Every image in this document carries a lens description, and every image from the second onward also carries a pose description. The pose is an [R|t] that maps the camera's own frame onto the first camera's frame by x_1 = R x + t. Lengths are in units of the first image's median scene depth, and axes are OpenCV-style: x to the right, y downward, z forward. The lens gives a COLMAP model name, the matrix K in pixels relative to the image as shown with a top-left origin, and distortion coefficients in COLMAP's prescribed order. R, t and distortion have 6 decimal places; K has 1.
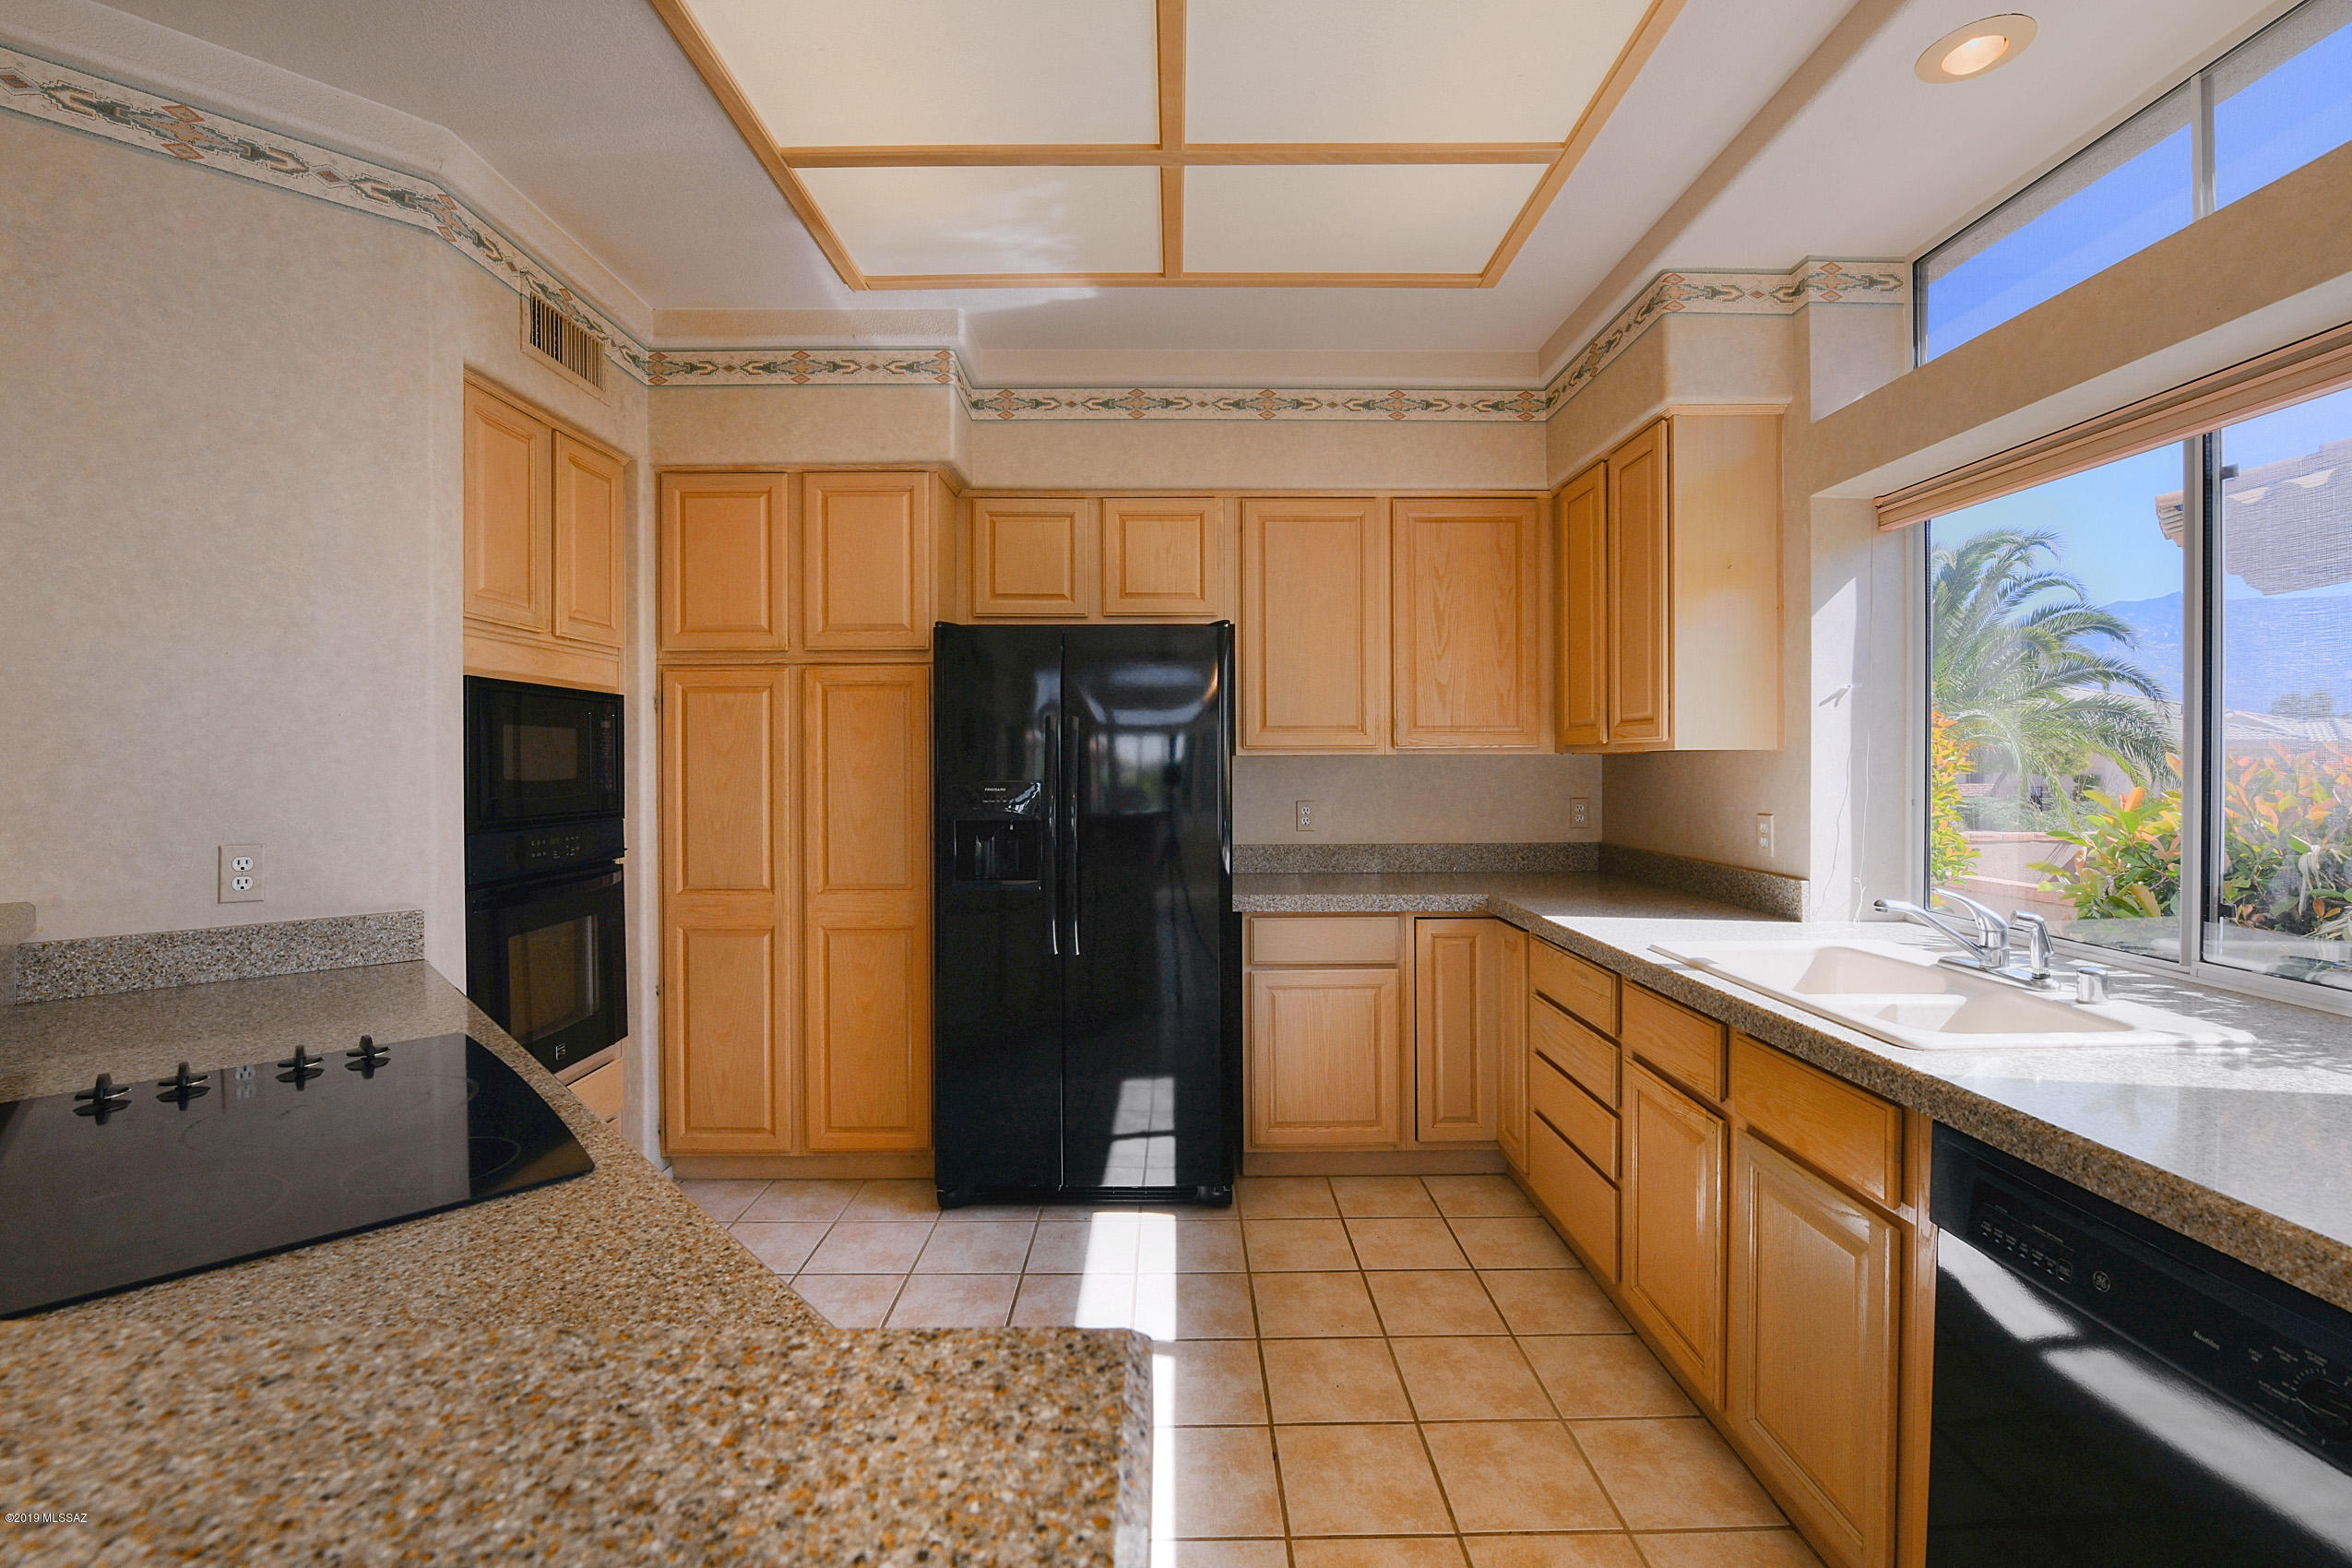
lens RADIAL K [[953.9, 0, 1191.9], [0, 953.9, 771.8], [0, 0, 1]] dist [-0.013462, -0.000296]
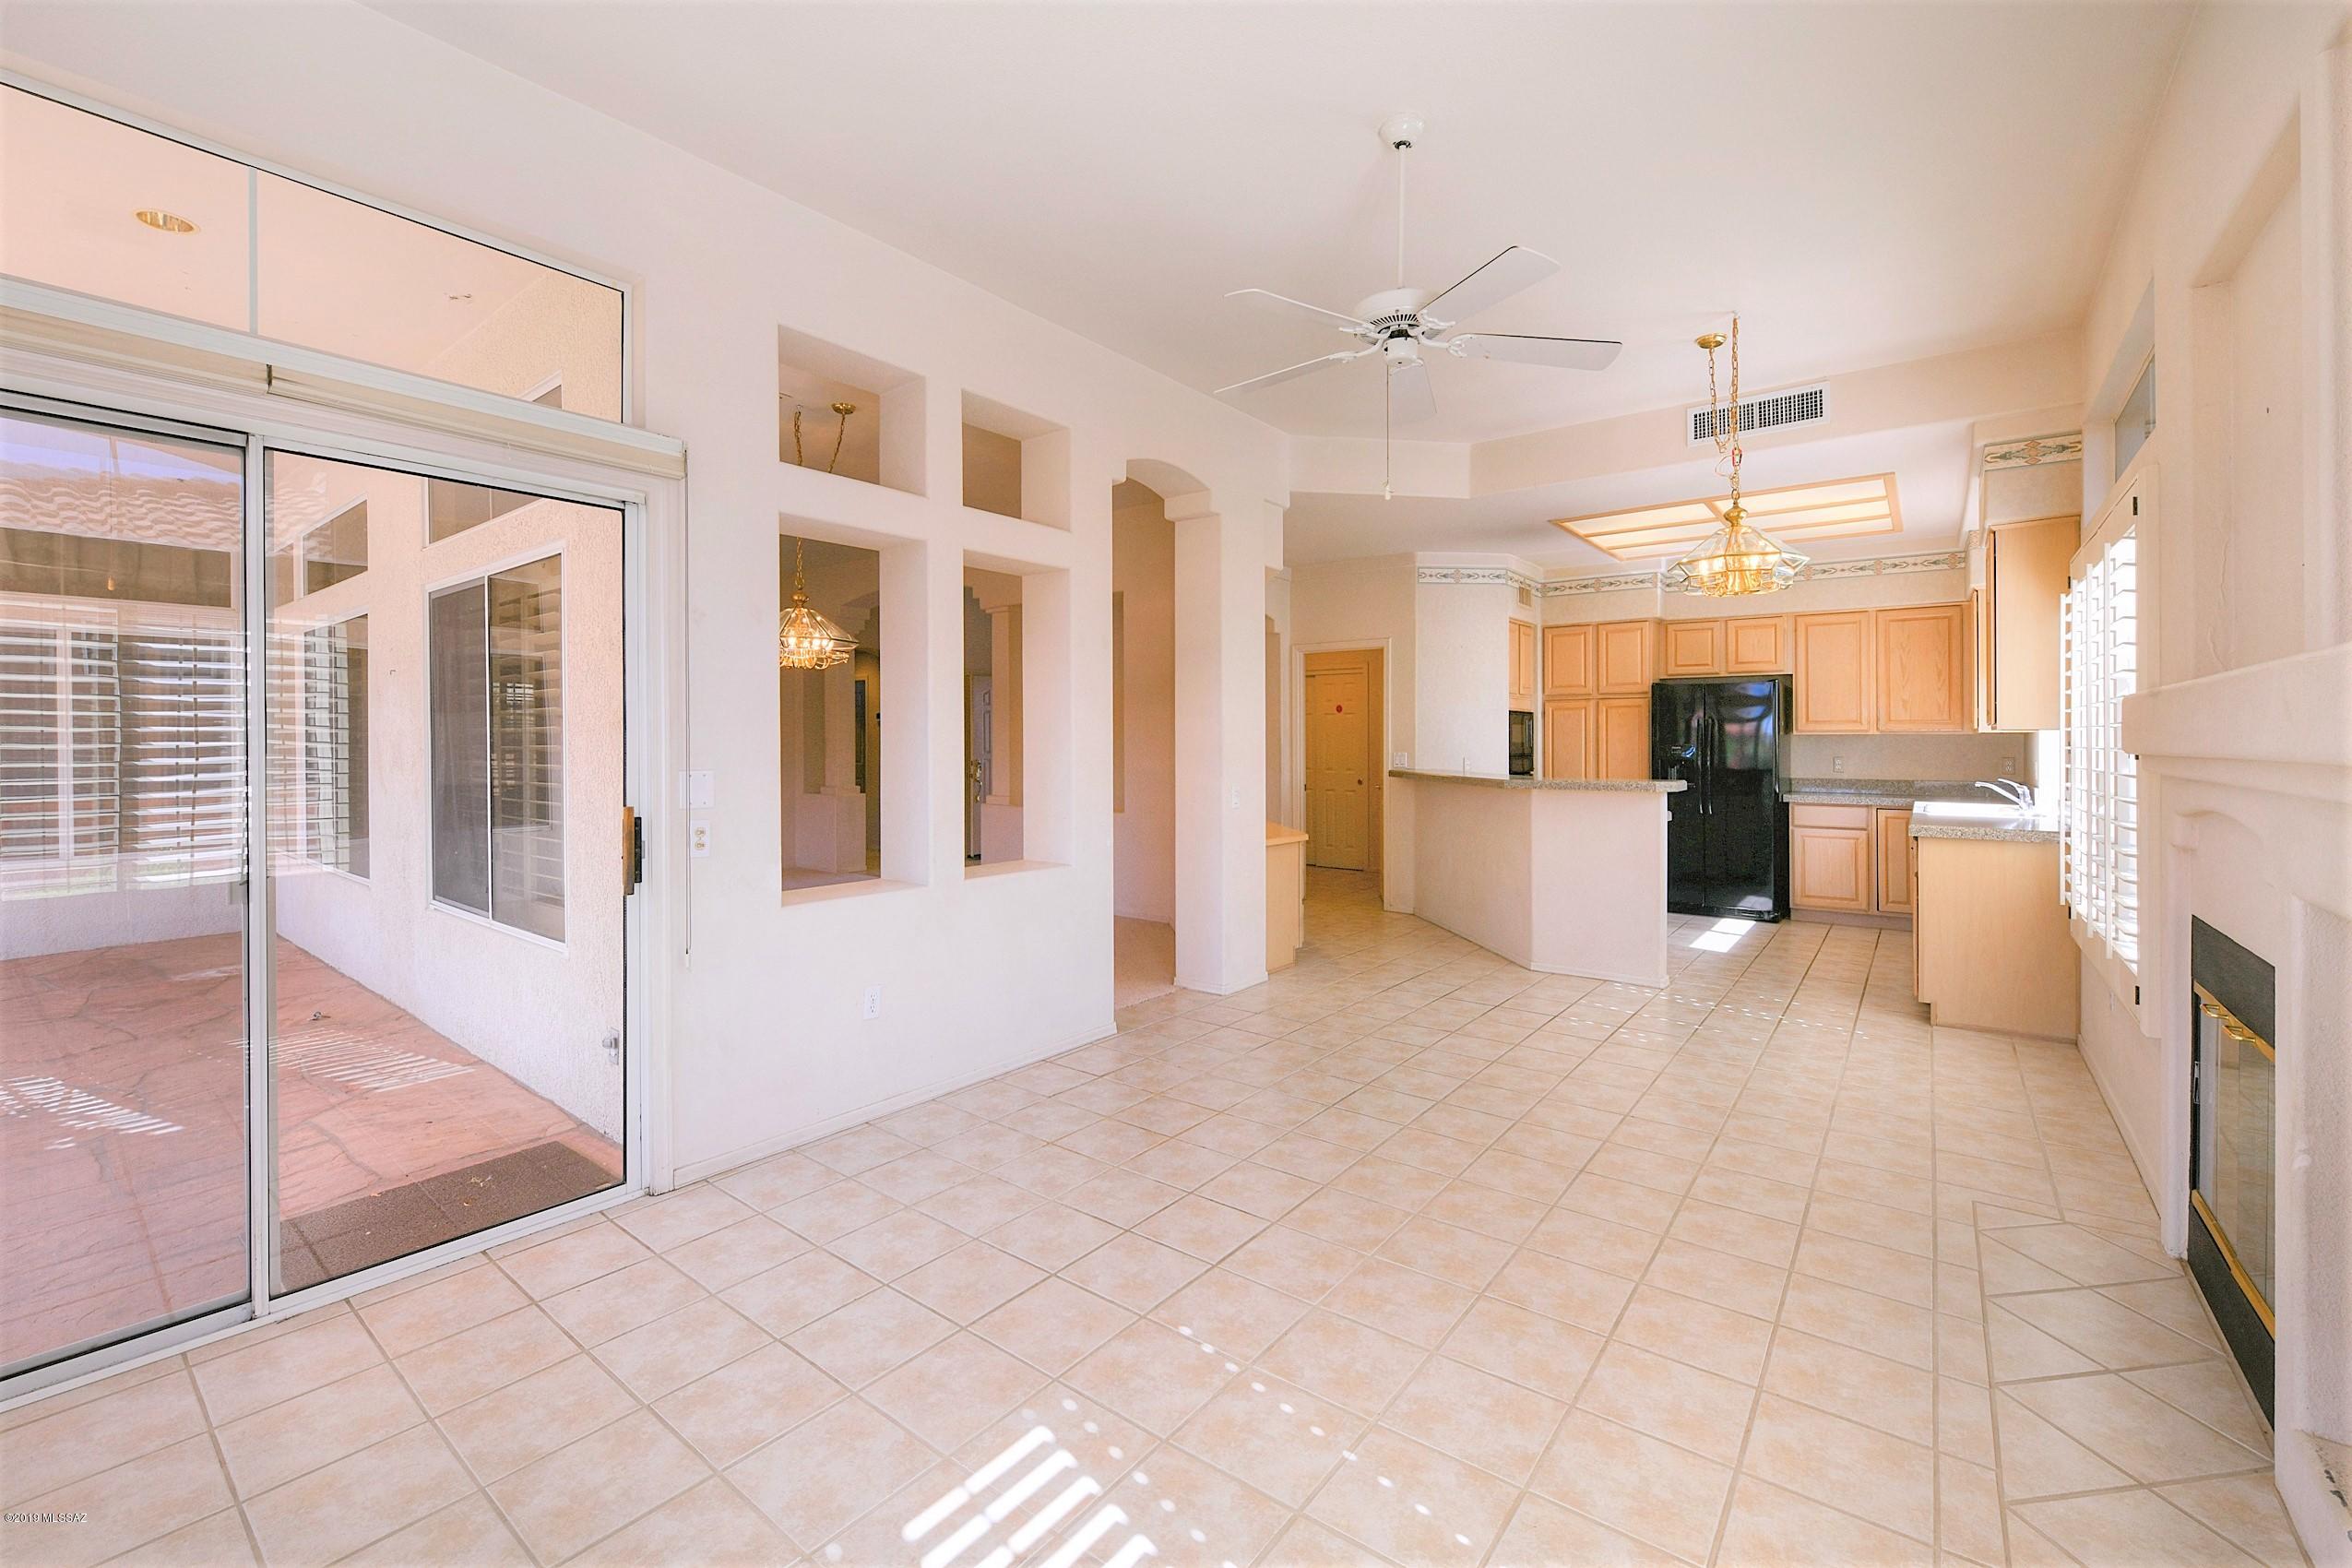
lens RADIAL K [[1011.3, 0, 1222.5], [0, 1011.3, 744.1], [0, 0, 1]] dist [-0.038093, 0.000034]
pose [[0.784058, 0.004924, -0.620668, 0.483012], [-0.008794, 0.999956, -0.003176, 0.026712], [0.620625, 0.007948, 0.784067, -1.757063]]
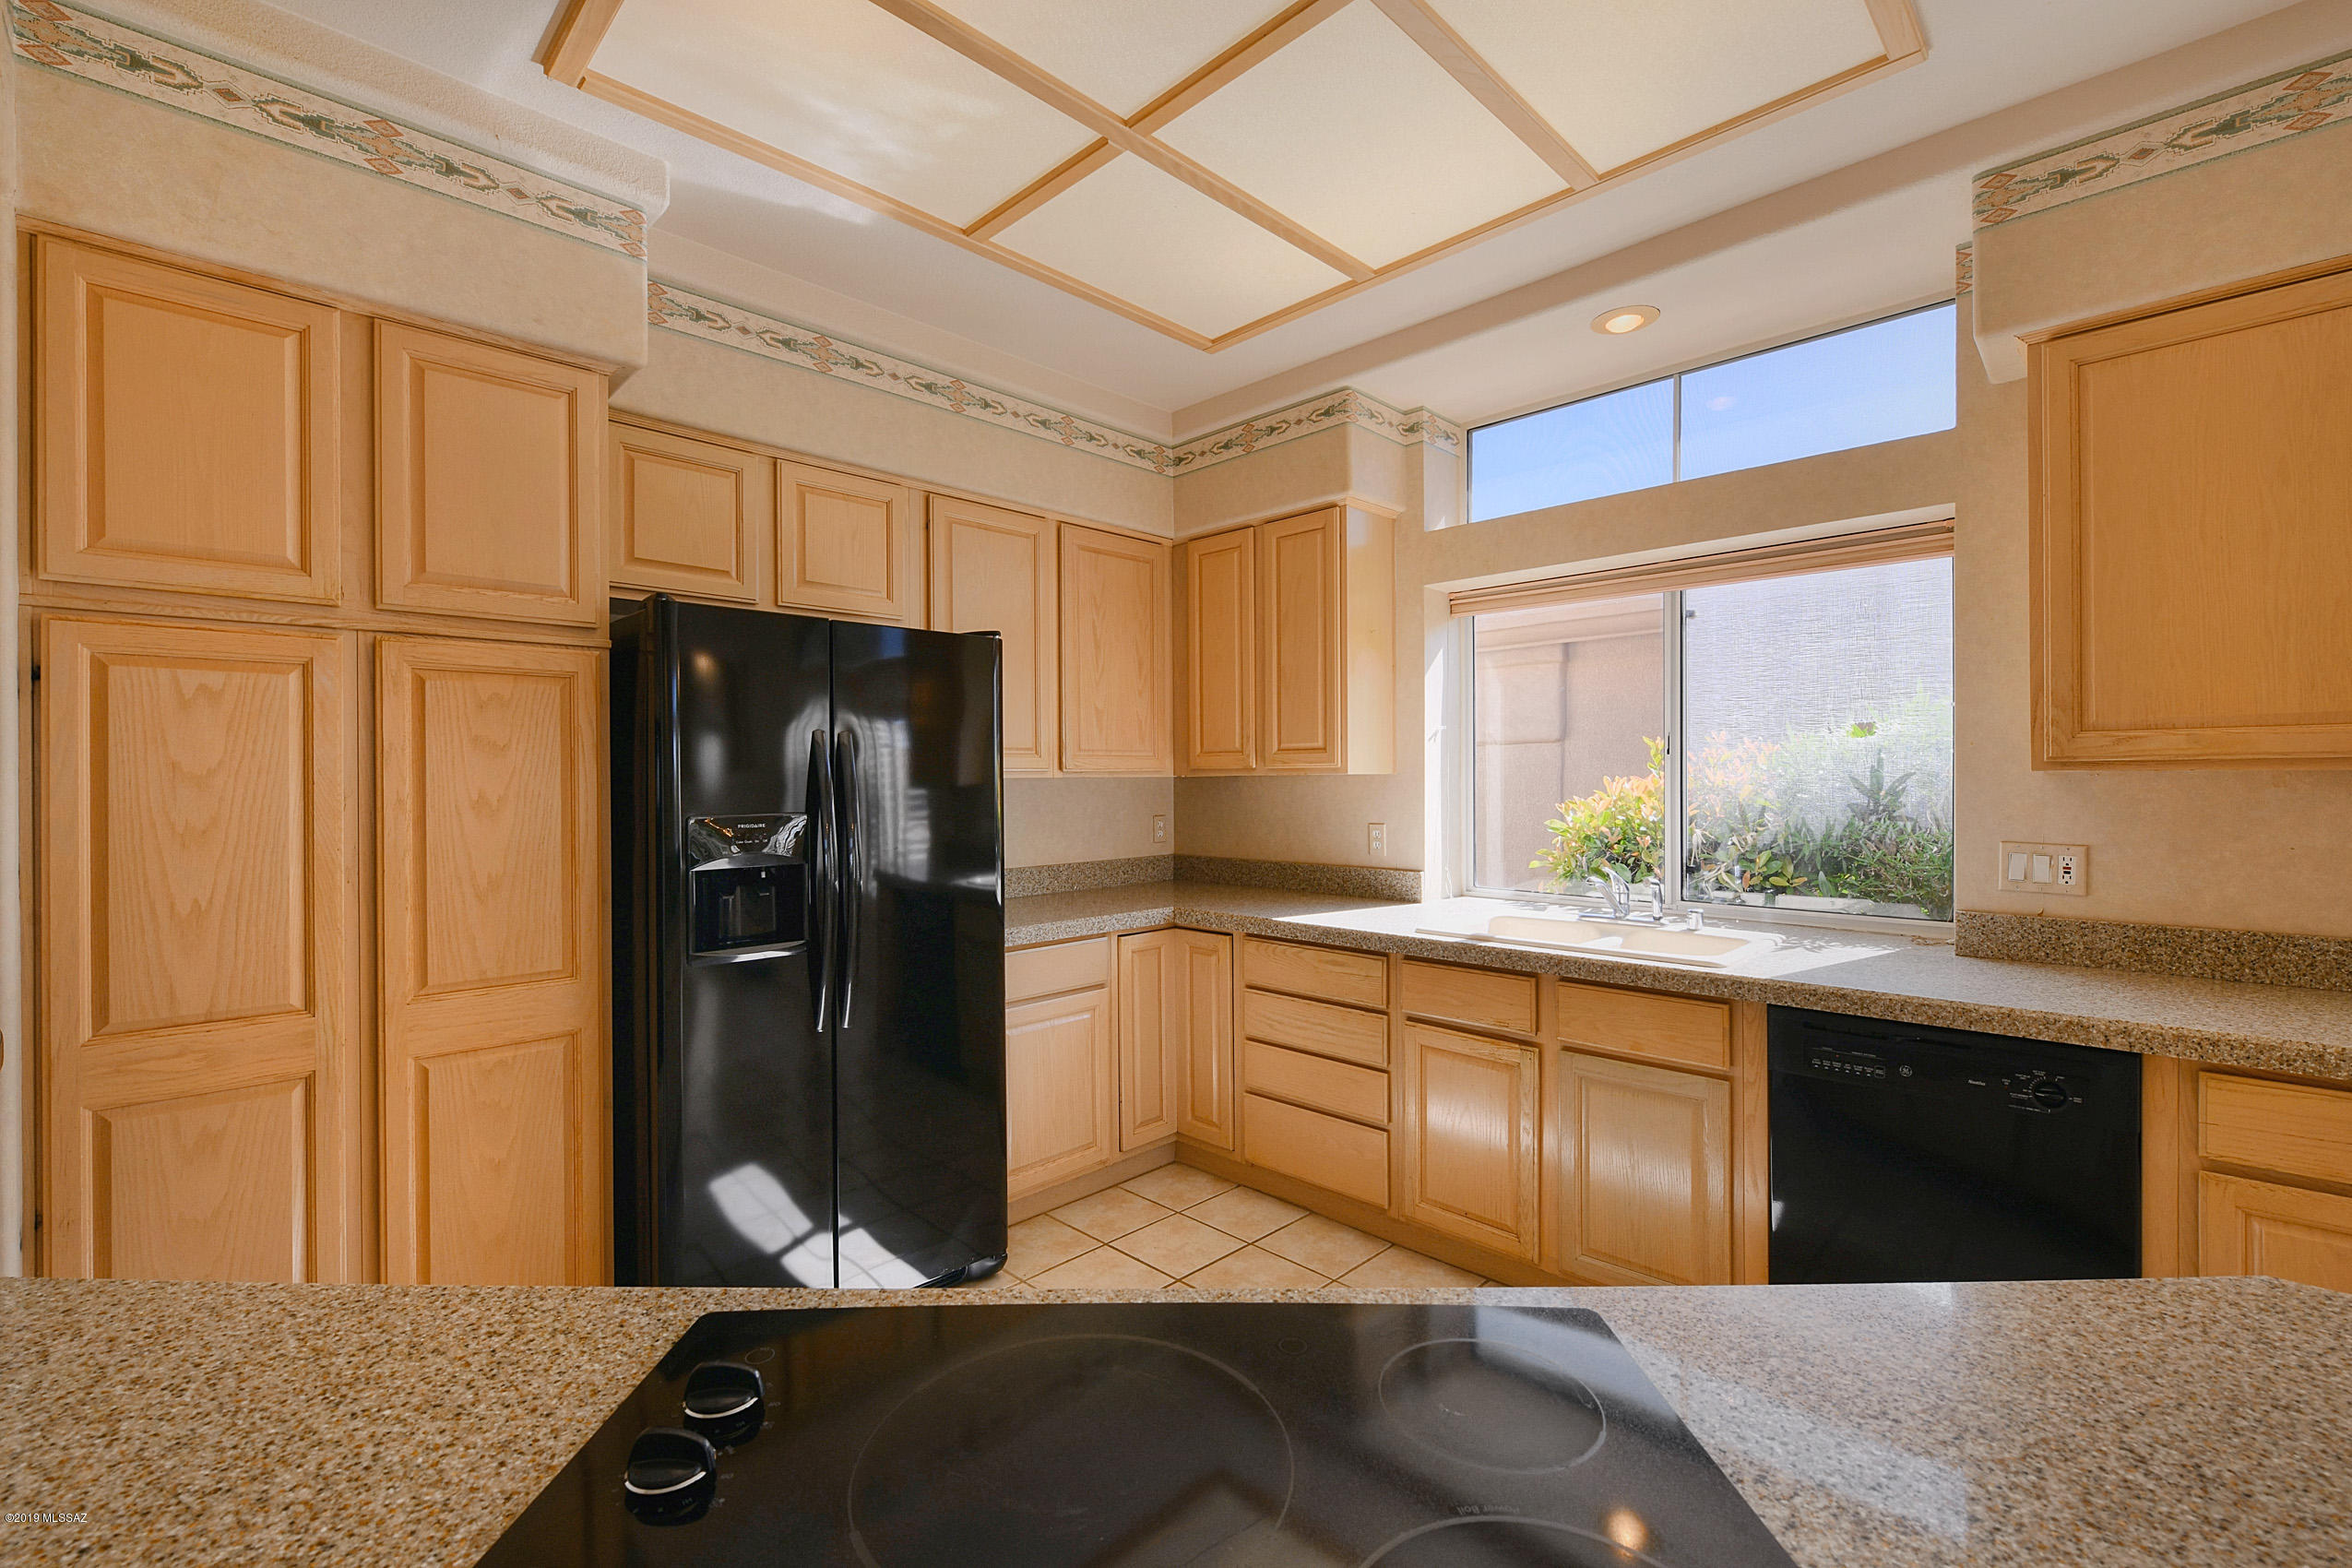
lens RADIAL K [[972.2, 0, 1140.4], [0, 972.2, 788.7], [0, 0, 1]] dist [-0.012248, -0.000681]
pose [[0.734492, -0.009163, 0.678556, -0.466809], [0.010643, 0.999941, 0.001983, -0.008052], [-0.678534, 0.005765, 0.734546, 0.212715]]
